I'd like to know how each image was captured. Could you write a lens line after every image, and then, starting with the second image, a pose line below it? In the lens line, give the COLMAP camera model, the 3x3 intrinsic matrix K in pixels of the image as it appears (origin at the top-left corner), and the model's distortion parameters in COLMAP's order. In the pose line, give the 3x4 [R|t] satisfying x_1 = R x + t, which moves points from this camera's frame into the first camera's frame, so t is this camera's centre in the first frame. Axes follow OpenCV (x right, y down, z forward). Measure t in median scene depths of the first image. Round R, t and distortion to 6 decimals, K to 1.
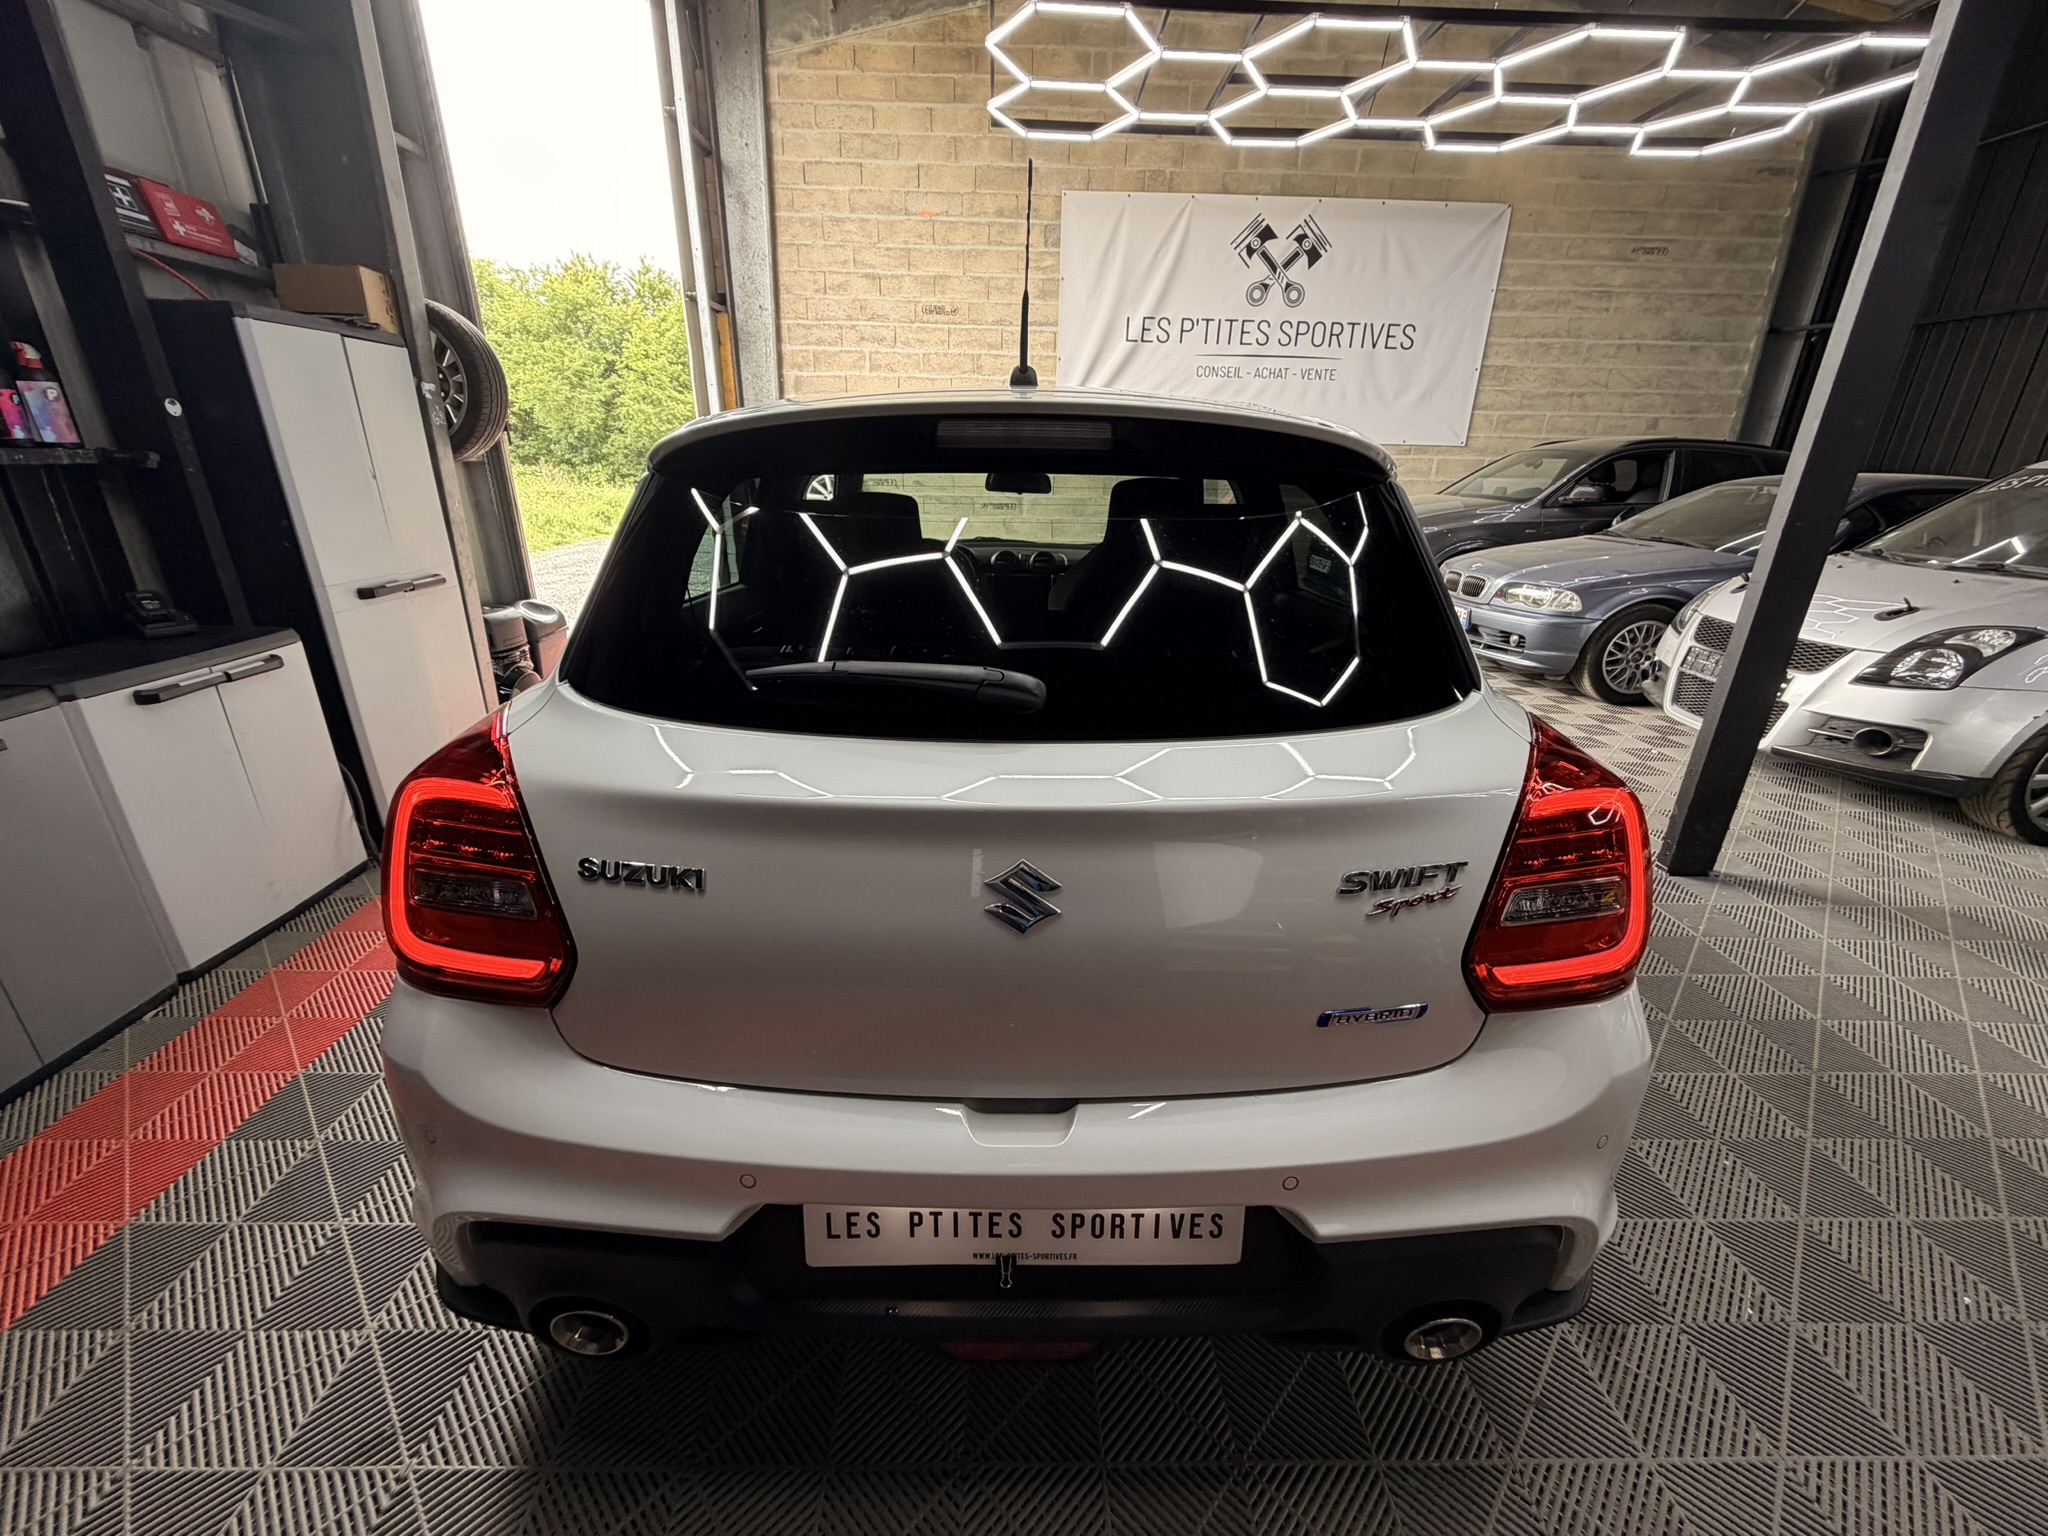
lens RADIAL K [[811.2, 0, 1022.7], [0, 811.2, 767.1], [0, 0, 1]] dist [-0.004575, 0.000865]
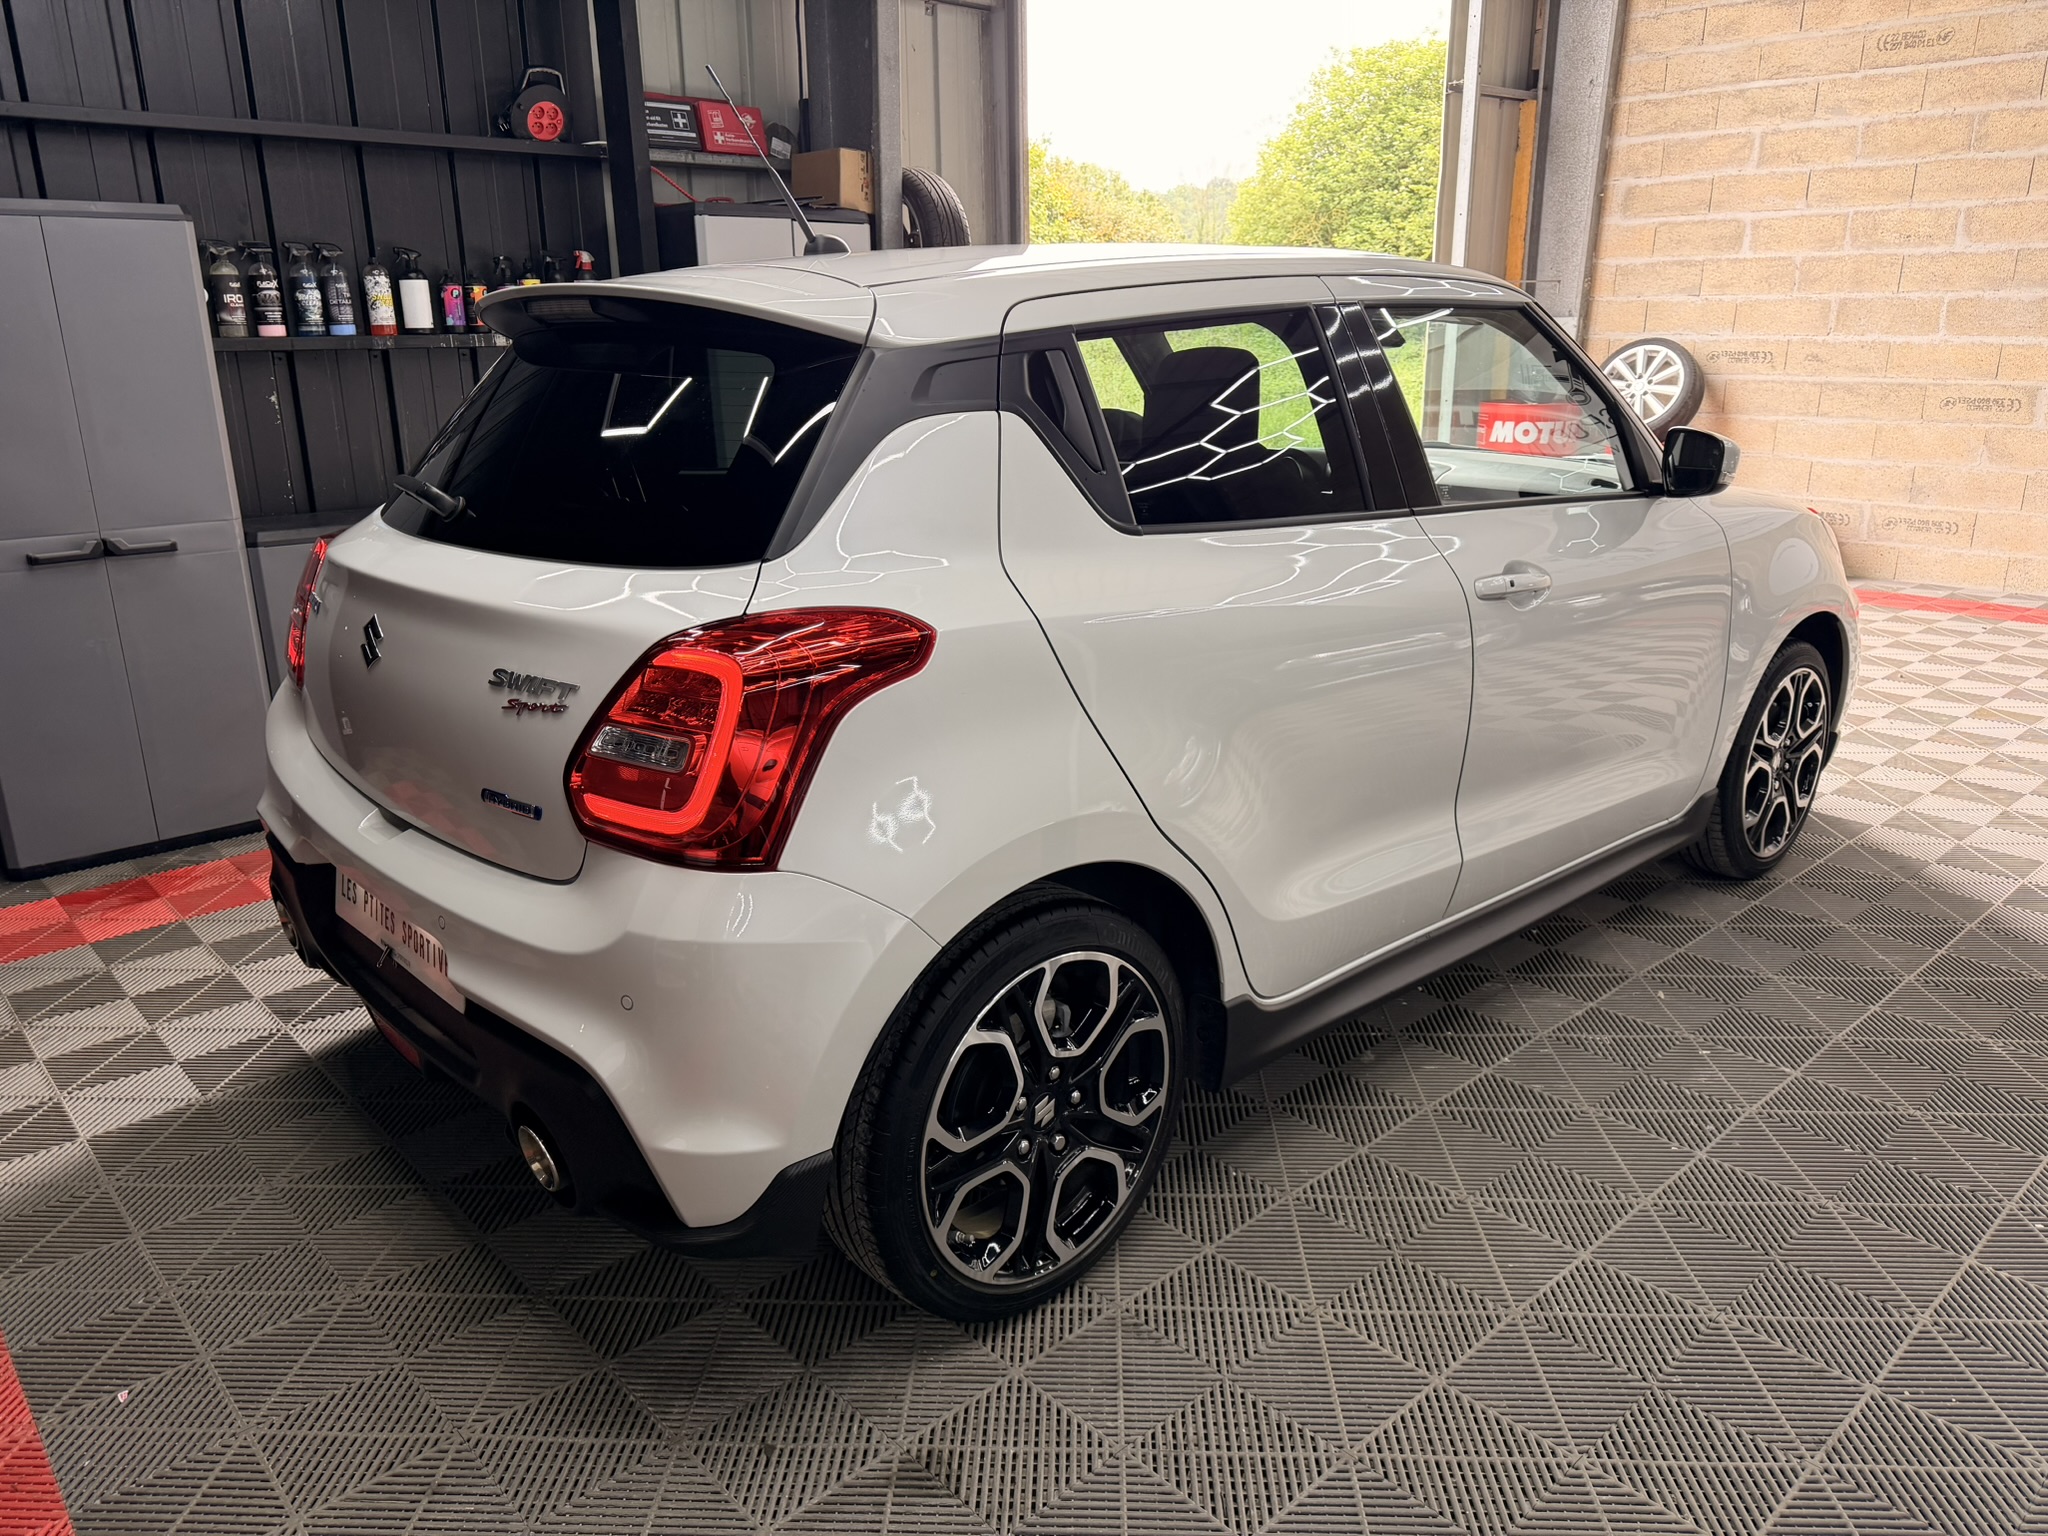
lens RADIAL K [[1458.0, 0, 1032.7], [0, 1458.0, 768.5], [0, 0, 1]] dist [0.044384, -0.059377]
pose [[0.671525, 0.190055, -0.716194, 0.284223], [-0.241227, 0.969967, 0.031217, 0.002060], [0.700617, 0.151802, 0.697203, 0.008771]]
